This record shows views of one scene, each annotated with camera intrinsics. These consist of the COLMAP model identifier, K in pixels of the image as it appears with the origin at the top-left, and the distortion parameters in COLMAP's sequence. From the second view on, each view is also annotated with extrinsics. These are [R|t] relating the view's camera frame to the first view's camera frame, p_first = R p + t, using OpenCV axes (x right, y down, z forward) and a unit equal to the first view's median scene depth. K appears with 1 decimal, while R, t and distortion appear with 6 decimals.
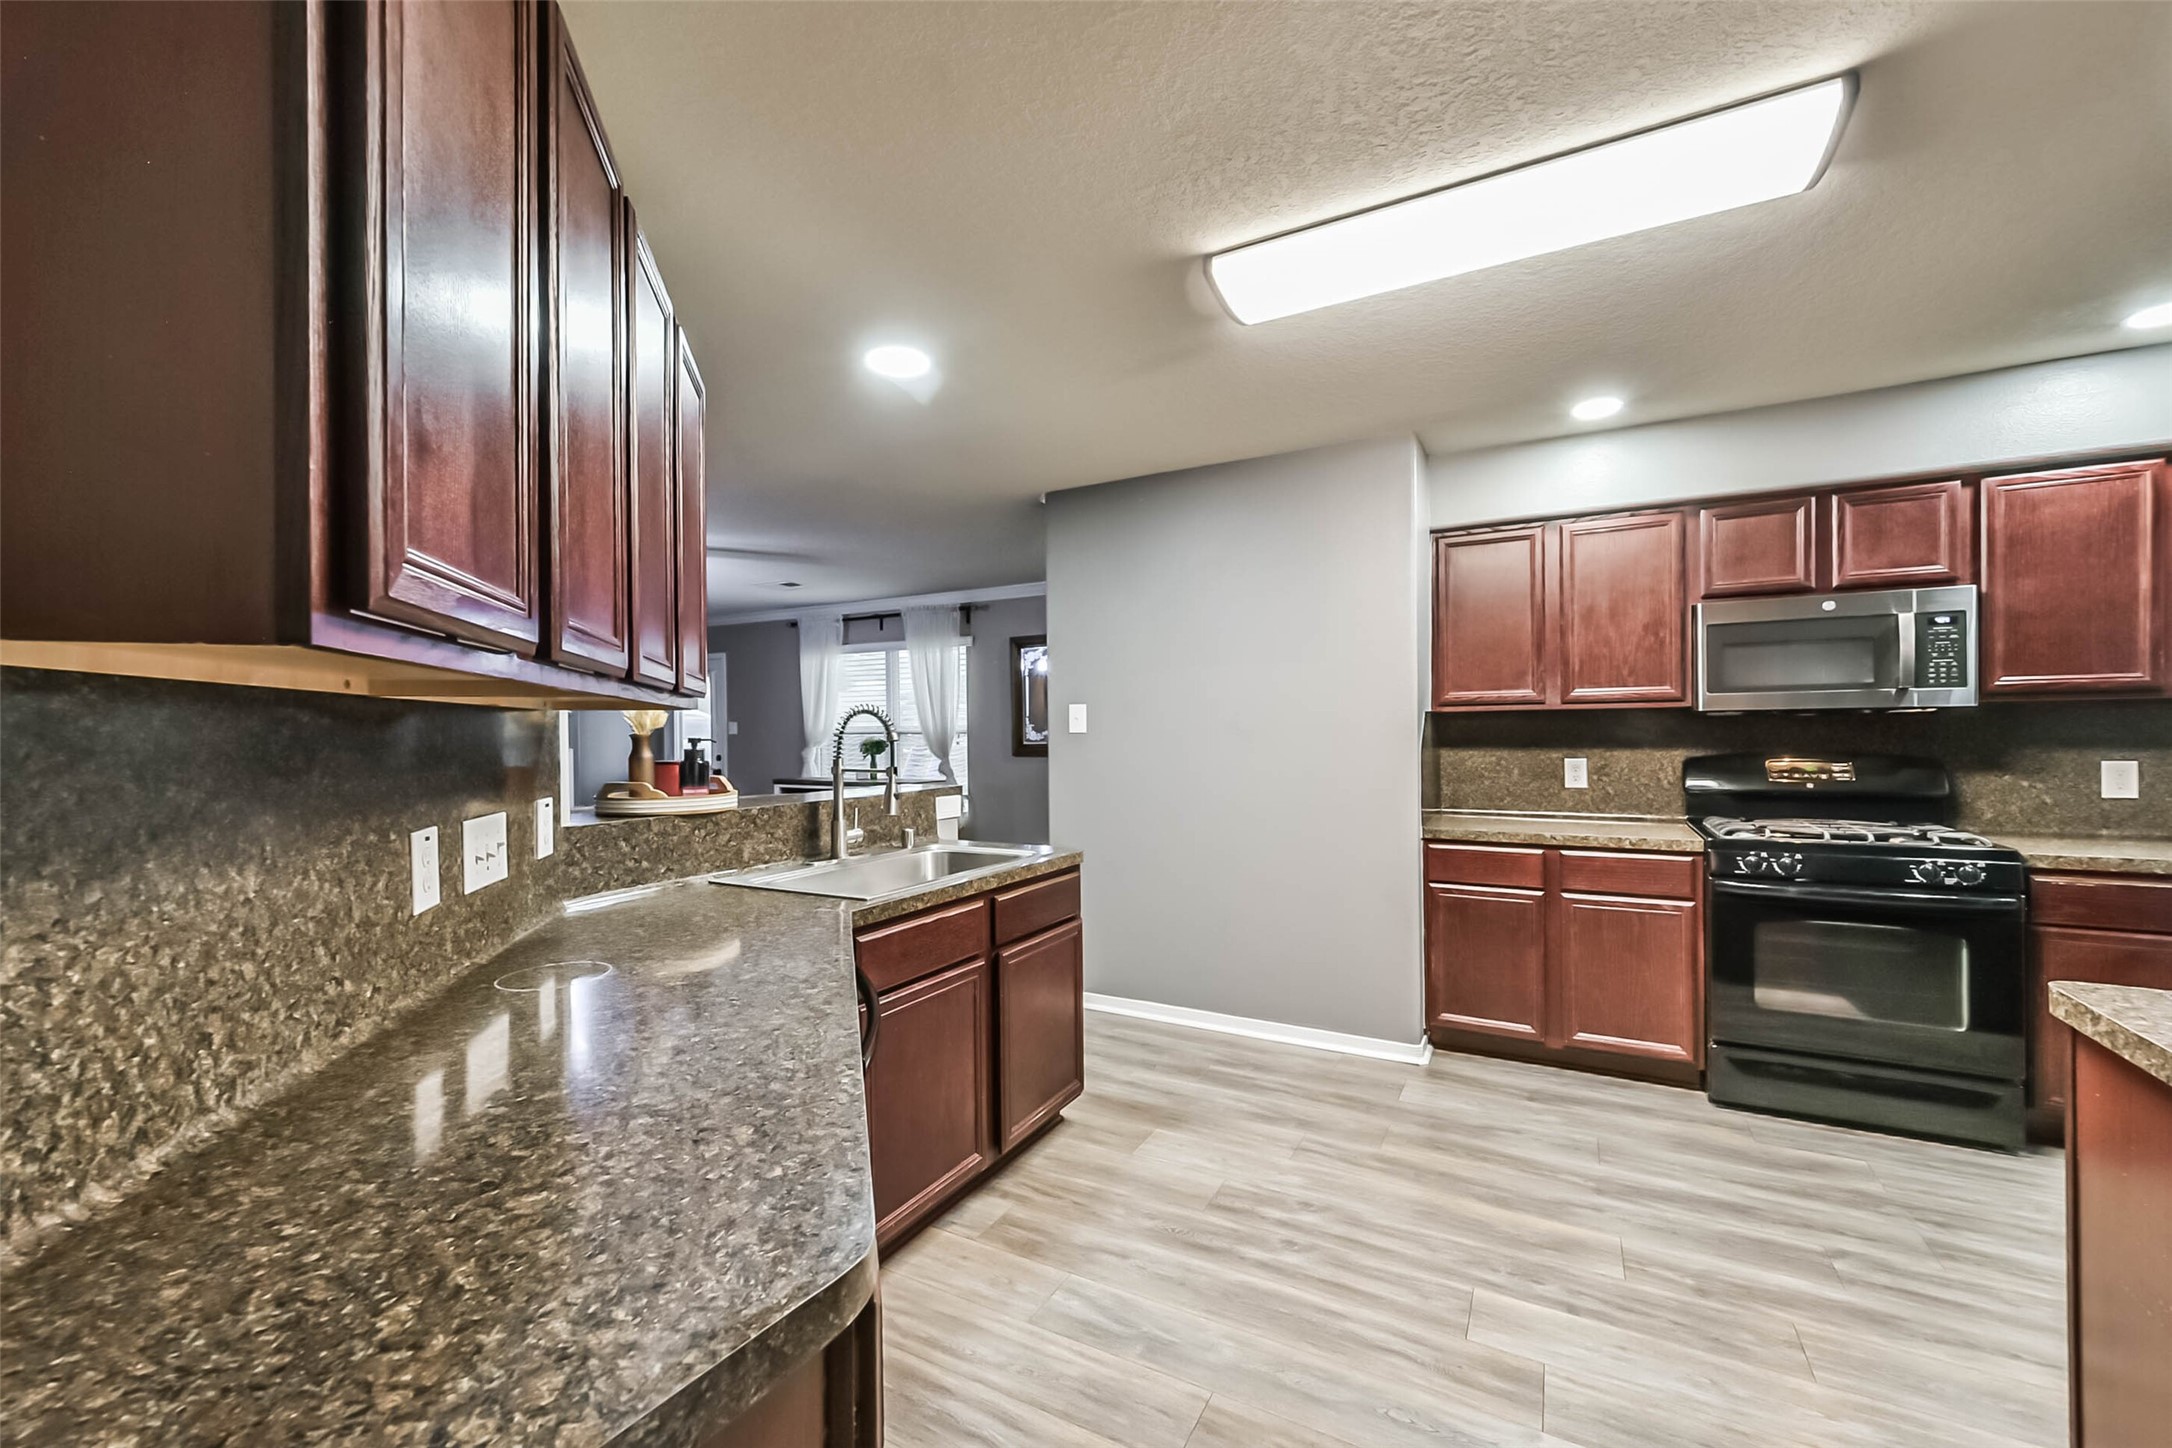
lens RADIAL K [[866.3, 0, 1091.6], [0, 866.3, 726.6], [0, 0, 1]] dist [0.001611, 0.000095]
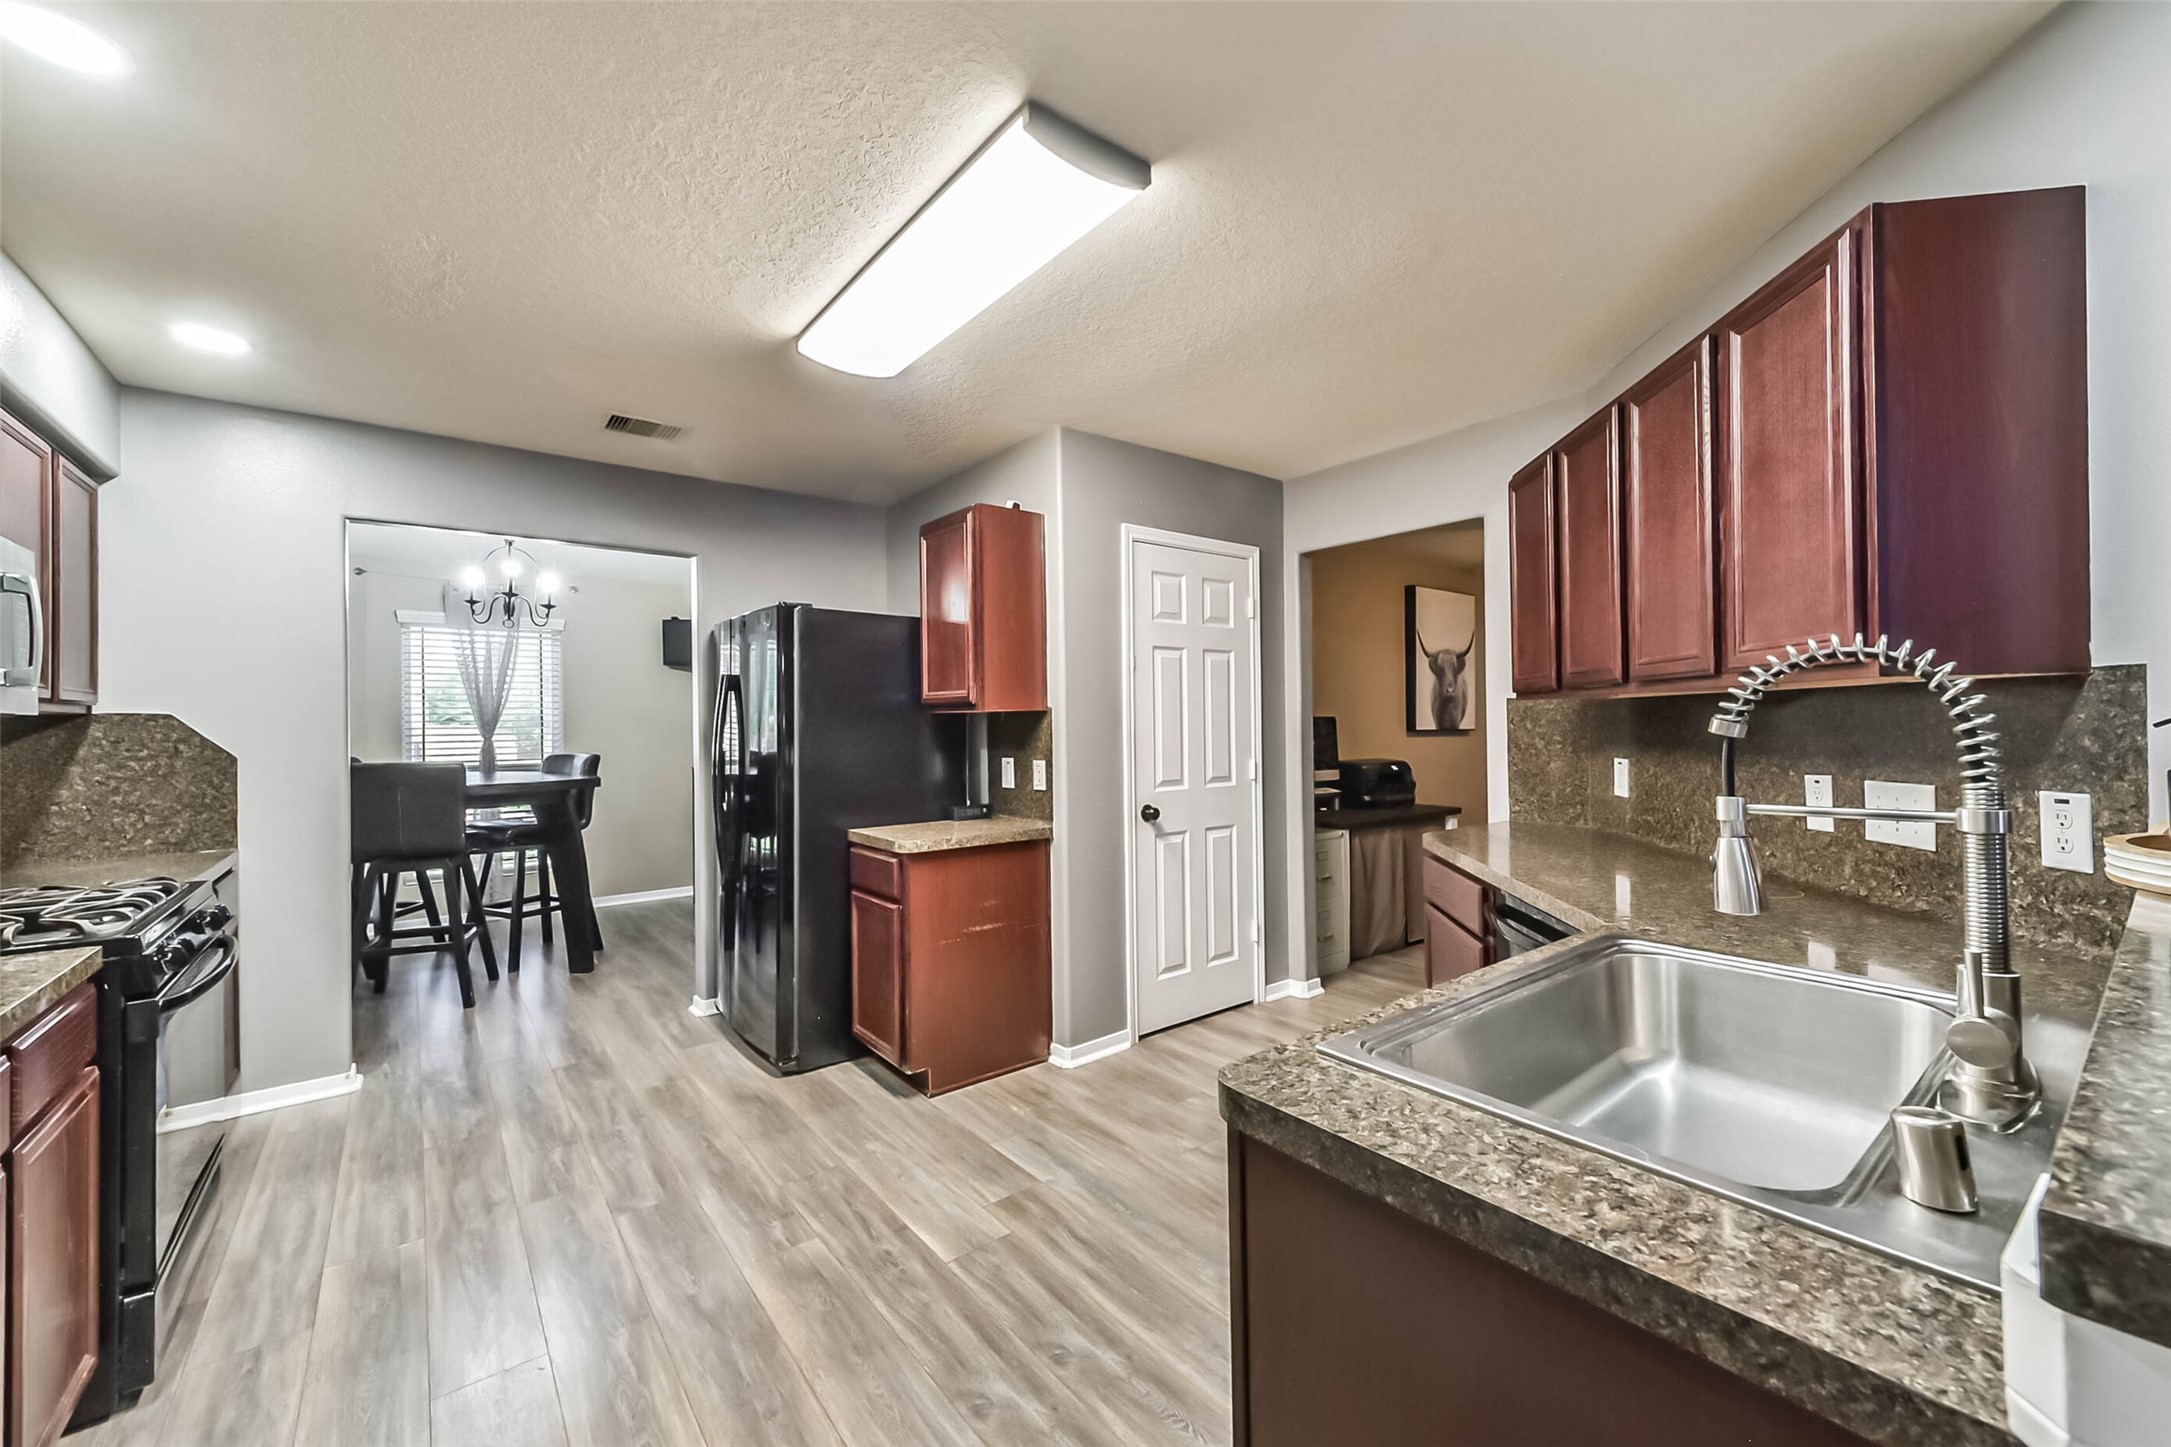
lens RADIAL K [[856.1, 0, 1089.6], [0, 856.1, 724.8], [0, 0, 1]] dist [0.008505, -0.000086]
pose [[-0.920426, 0.022932, 0.390245, -0.084639], [0.022897, 0.999727, -0.004744, 0.005289], [-0.390247, 0.004569, -0.920699, 1.167256]]
